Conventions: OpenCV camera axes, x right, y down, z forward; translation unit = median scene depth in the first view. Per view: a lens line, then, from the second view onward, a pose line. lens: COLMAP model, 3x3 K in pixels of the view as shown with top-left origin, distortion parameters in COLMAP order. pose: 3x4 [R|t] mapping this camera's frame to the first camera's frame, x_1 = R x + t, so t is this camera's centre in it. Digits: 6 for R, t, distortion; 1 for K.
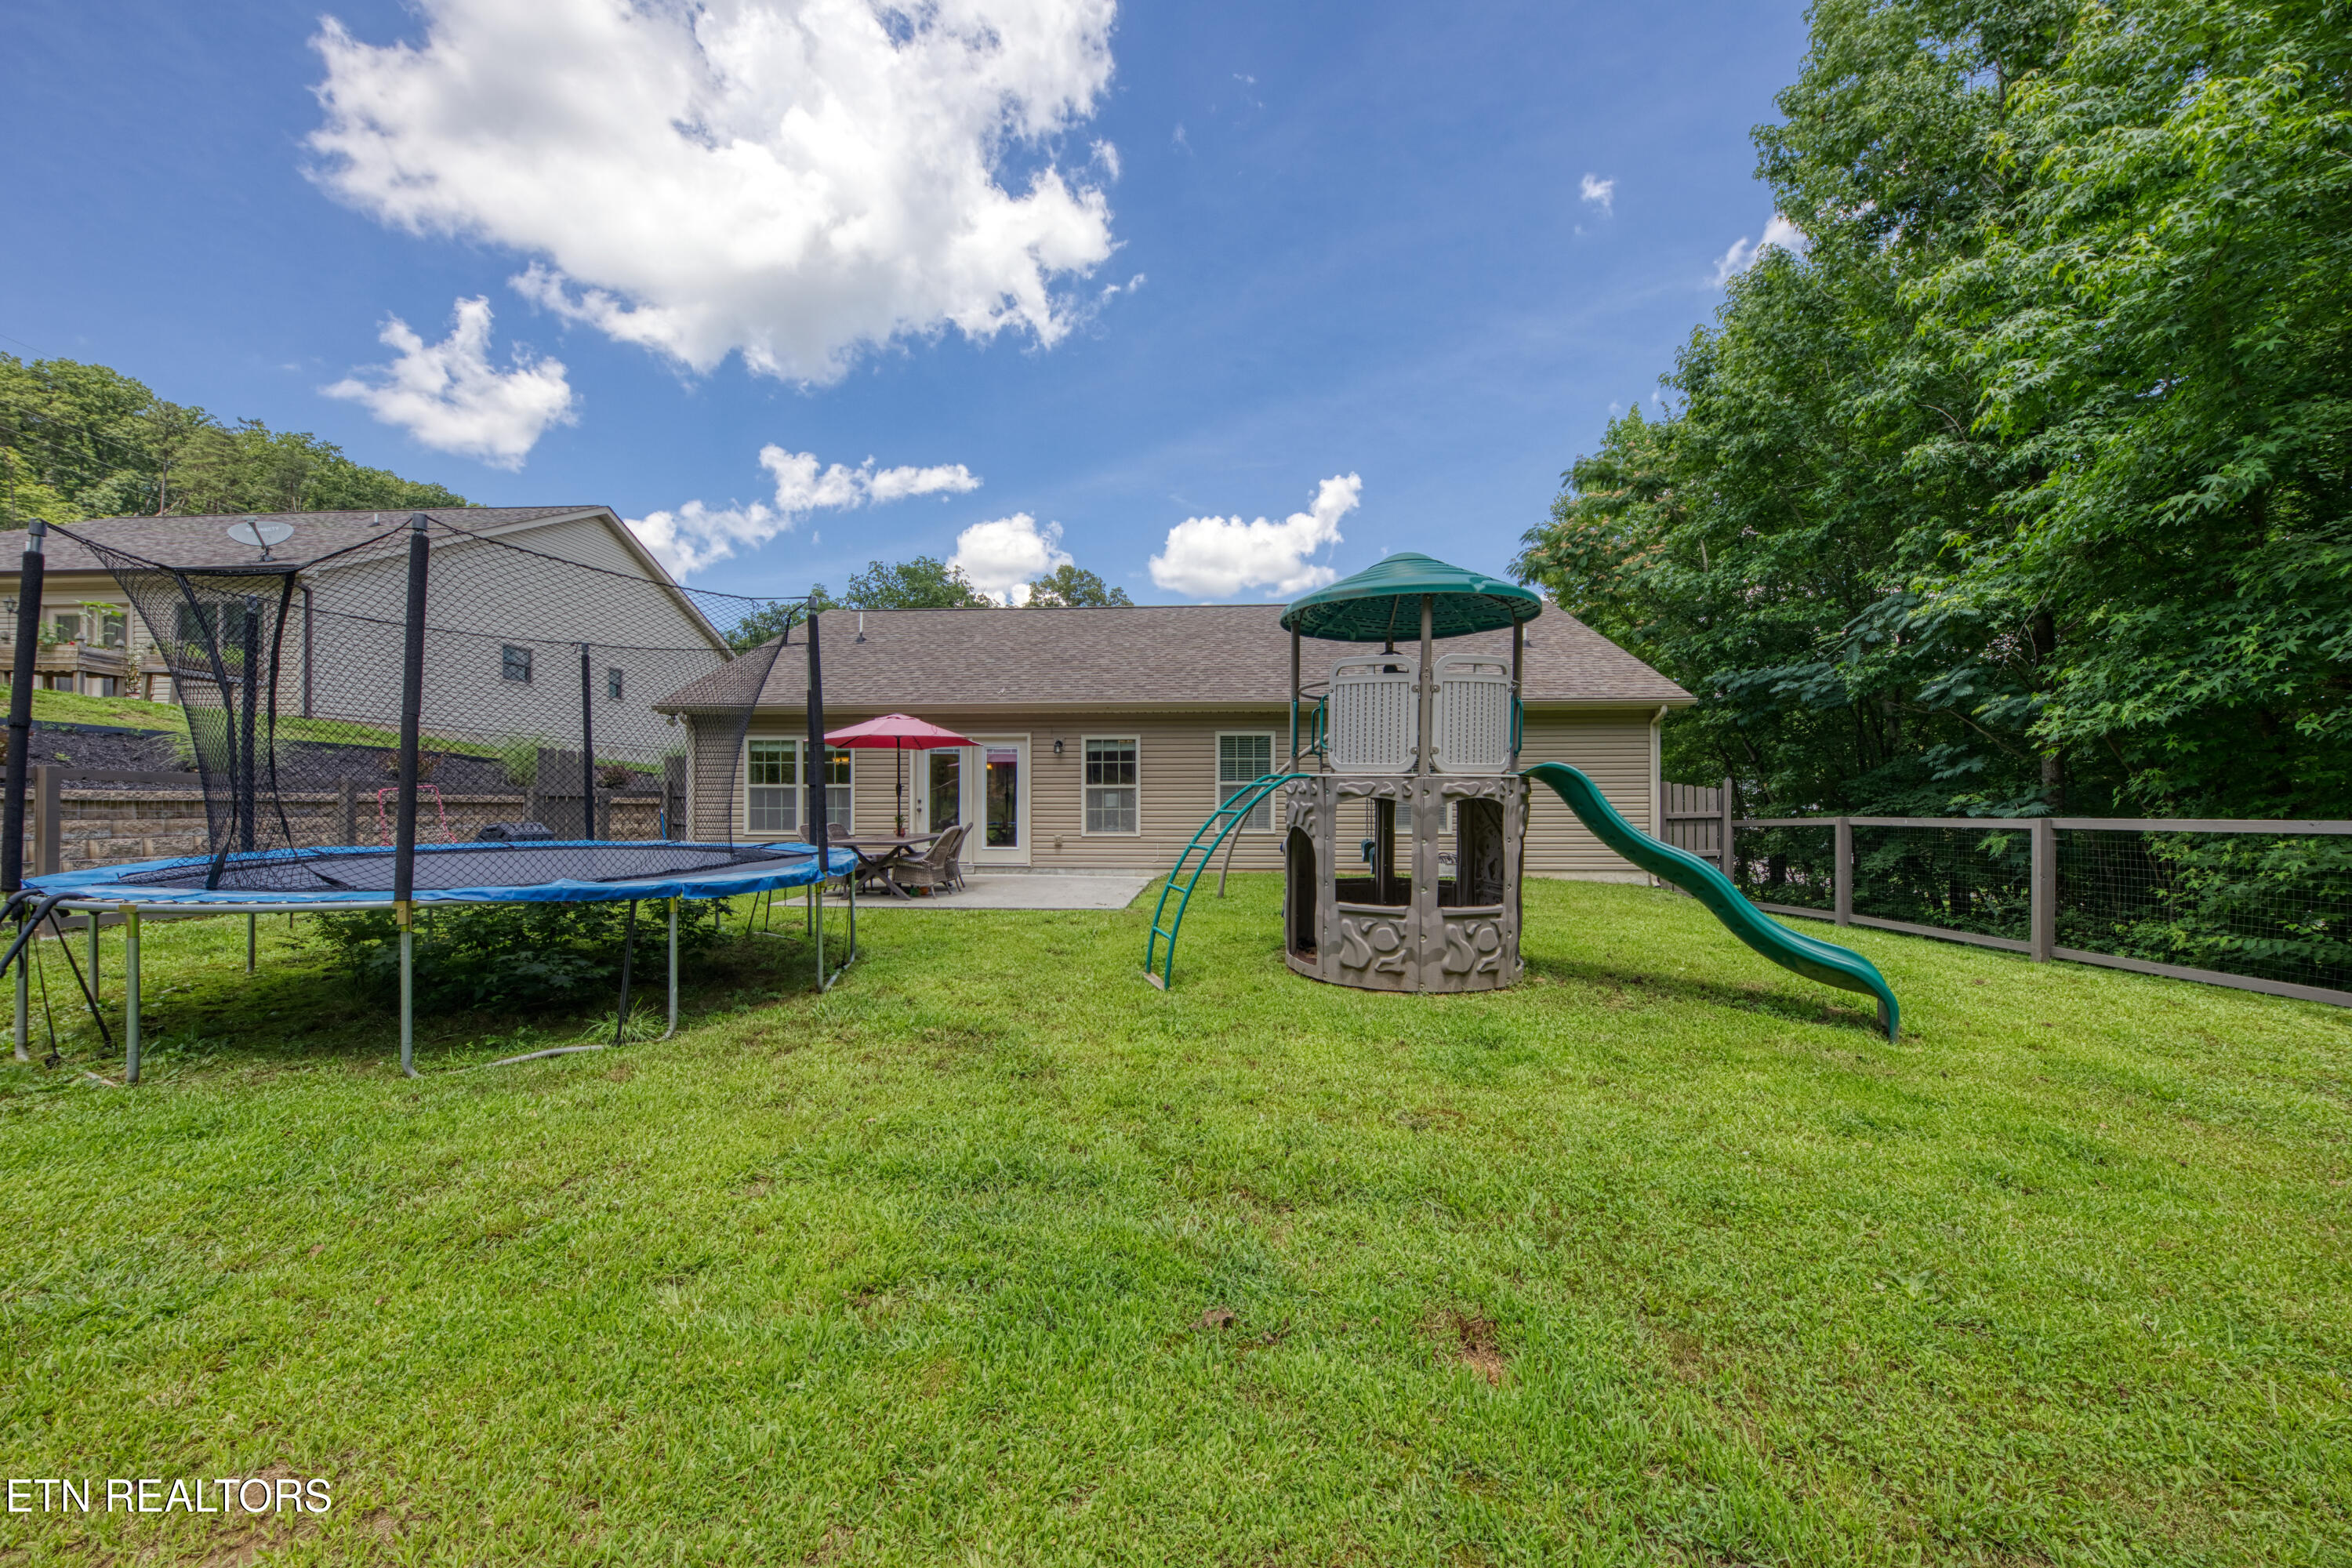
lens RADIAL K [[797.7, 0, 1188.1], [0, 797.7, 807.3], [0, 0, 1]] dist [0.000886, -0.003377]
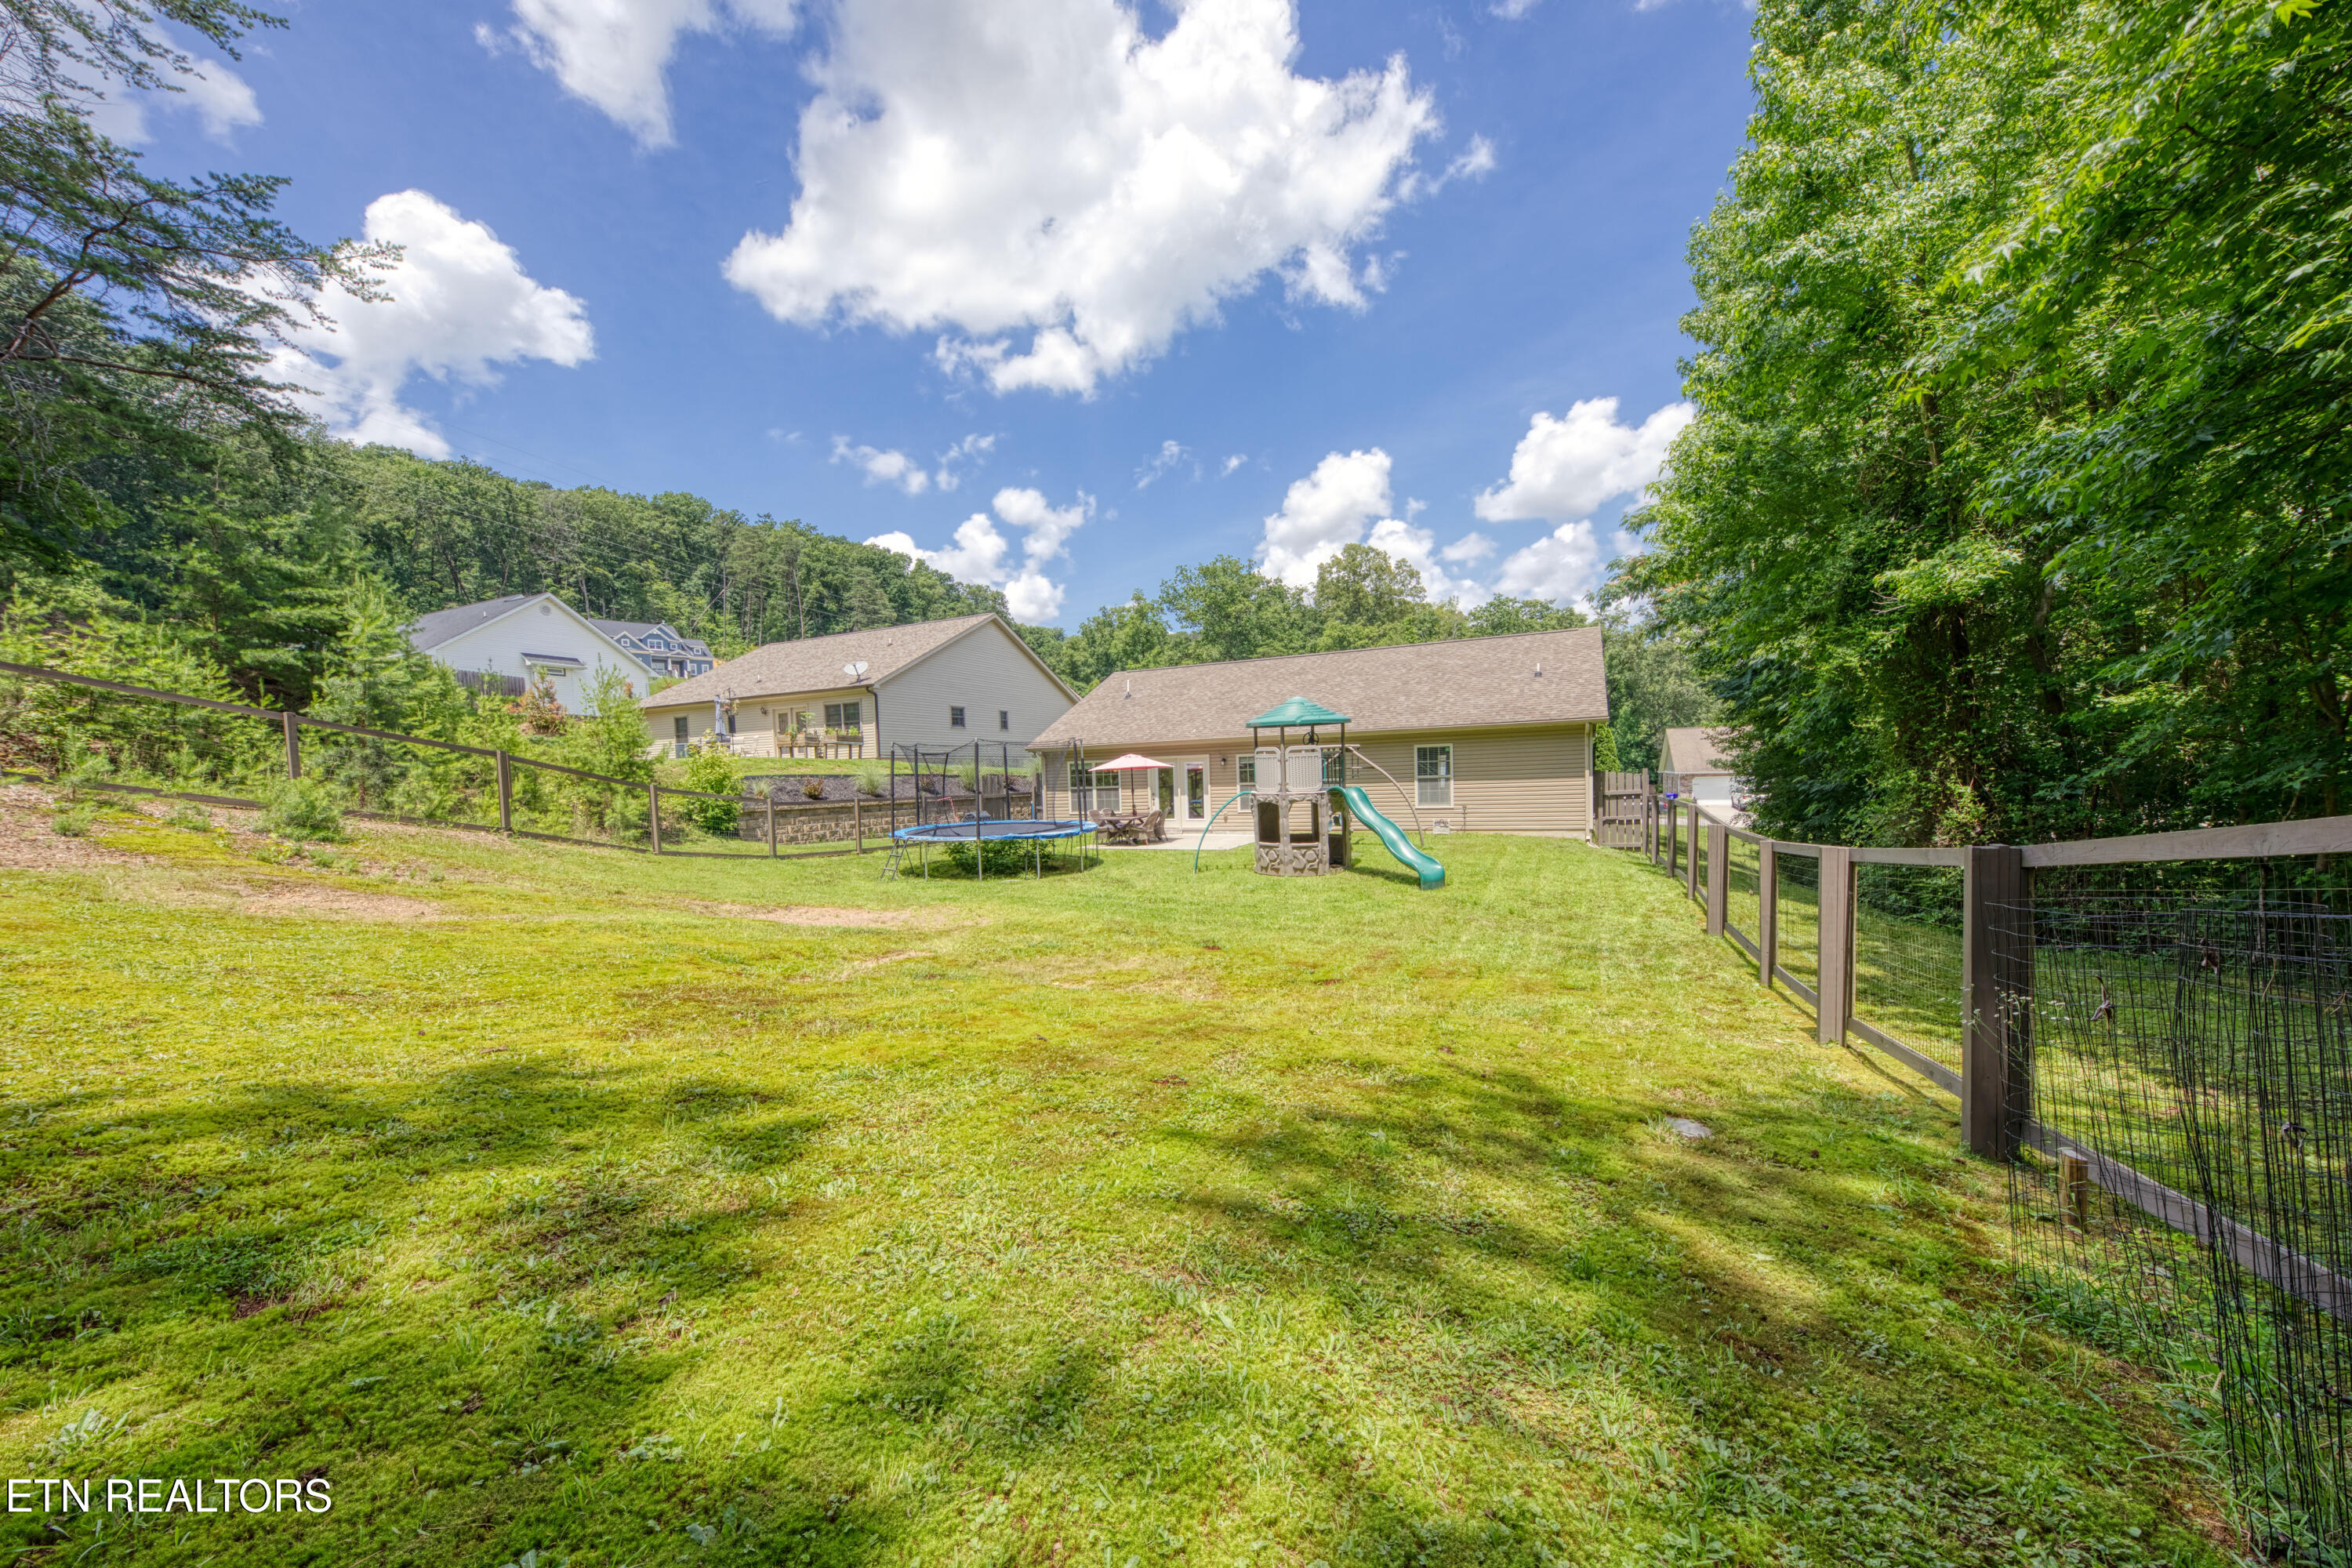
lens RADIAL K [[797.7, 0, 1188.1], [0, 797.7, 807.3], [0, 0, 1]] dist [0.000886, -0.003377]
pose [[0.925108, -0.017581, -0.379297, 0.451303], [0.033813, 0.998773, 0.036174, -0.043891], [0.378196, -0.046290, 0.924568, -0.689514]]
